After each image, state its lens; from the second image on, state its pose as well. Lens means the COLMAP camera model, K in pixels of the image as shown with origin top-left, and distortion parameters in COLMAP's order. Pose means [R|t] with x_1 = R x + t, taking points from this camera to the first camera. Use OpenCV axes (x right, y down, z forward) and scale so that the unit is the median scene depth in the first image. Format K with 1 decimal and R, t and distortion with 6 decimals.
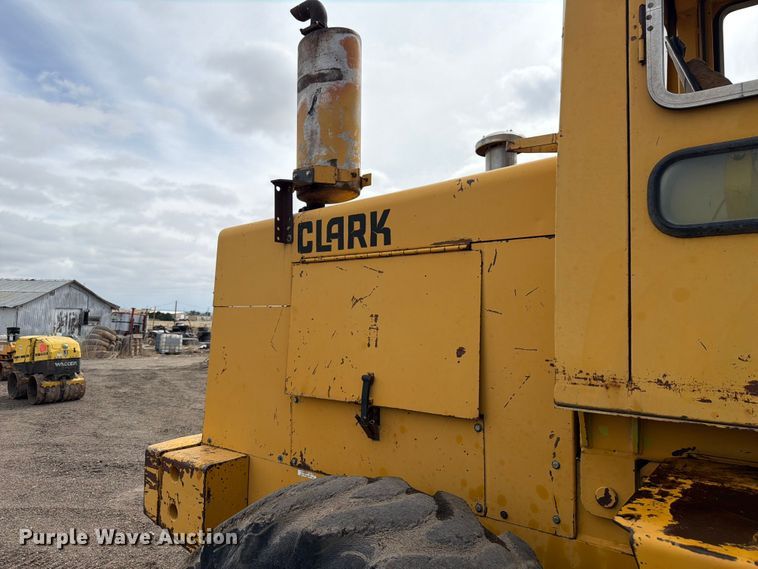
lens RADIAL K [[525.7, 0, 375.1], [0, 525.7, 289.2], [0, 0, 1]] dist [0.051817, -0.047759]
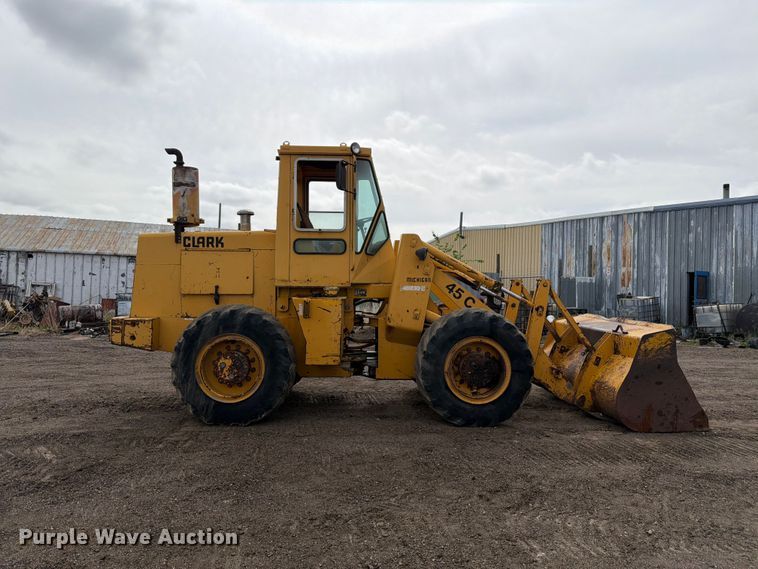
lens RADIAL K [[529.3, 0, 381.9], [0, 529.3, 289.3], [0, 0, 1]] dist [0.123428, -0.198816]
pose [[0.736630, -0.010253, 0.676218, -1.349012], [-0.037129, 0.997764, 0.055574, -0.038588], [-0.675276, -0.066045, 0.734603, -1.958471]]
